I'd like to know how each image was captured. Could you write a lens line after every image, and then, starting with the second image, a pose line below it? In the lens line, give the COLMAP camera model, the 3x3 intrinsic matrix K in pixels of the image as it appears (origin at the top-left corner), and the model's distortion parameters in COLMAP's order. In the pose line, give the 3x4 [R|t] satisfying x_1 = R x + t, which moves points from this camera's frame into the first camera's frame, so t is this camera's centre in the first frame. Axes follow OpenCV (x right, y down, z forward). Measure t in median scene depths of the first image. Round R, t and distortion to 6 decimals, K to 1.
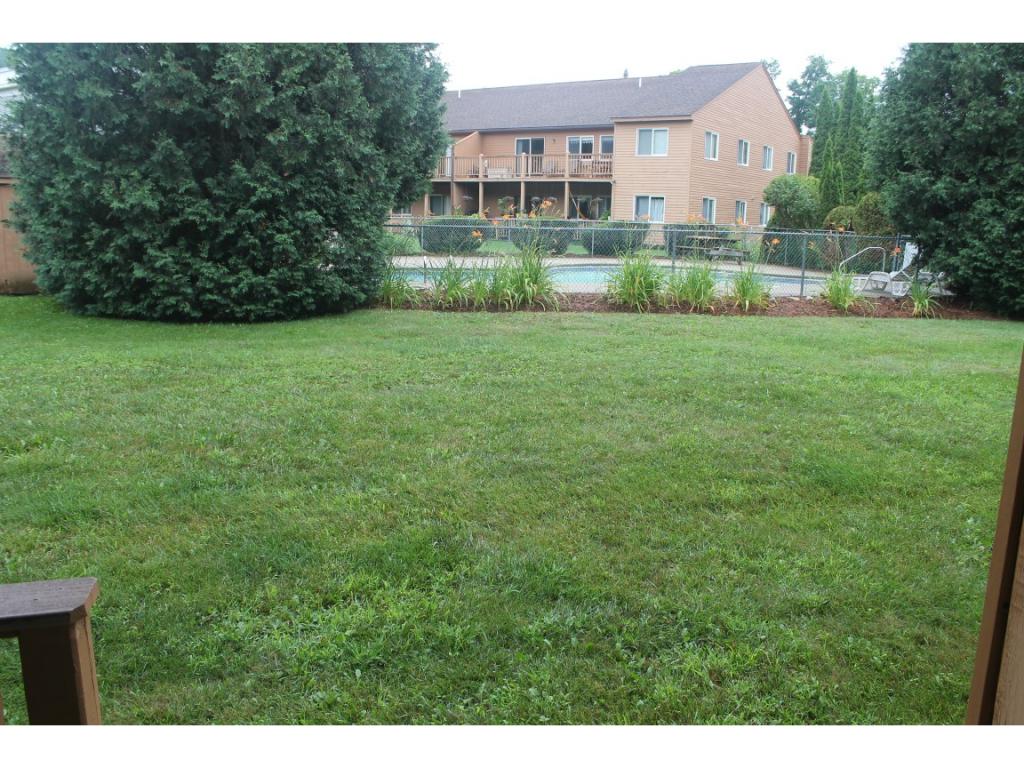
lens RADIAL K [[873.4, 0, 512.0], [0, 873.4, 384.0], [0, 0, 1]] dist [-0.162316, 0.151368]
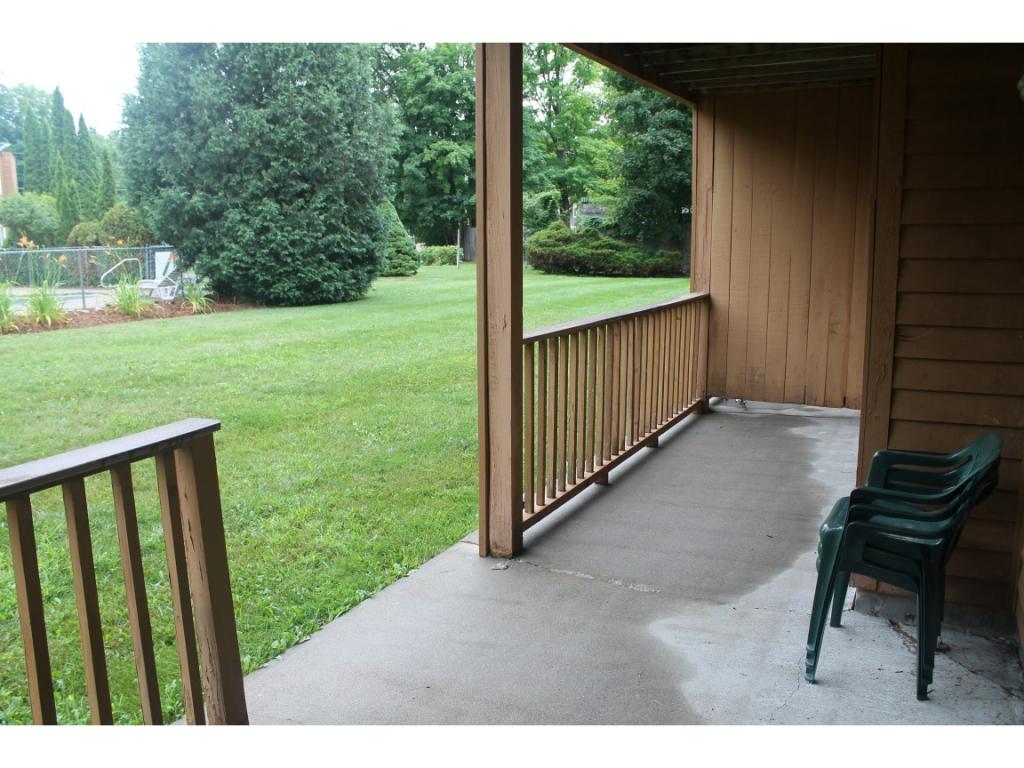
lens RADIAL K [[873.4, 0, 512.0], [0, 873.4, 384.0], [0, 0, 1]] dist [-0.162316, 0.151368]
pose [[0.637656, -0.162422, 0.753004, -0.134542], [0.175749, 0.982412, 0.063078, 0.015518], [-0.750005, 0.092118, 0.654986, -0.065030]]
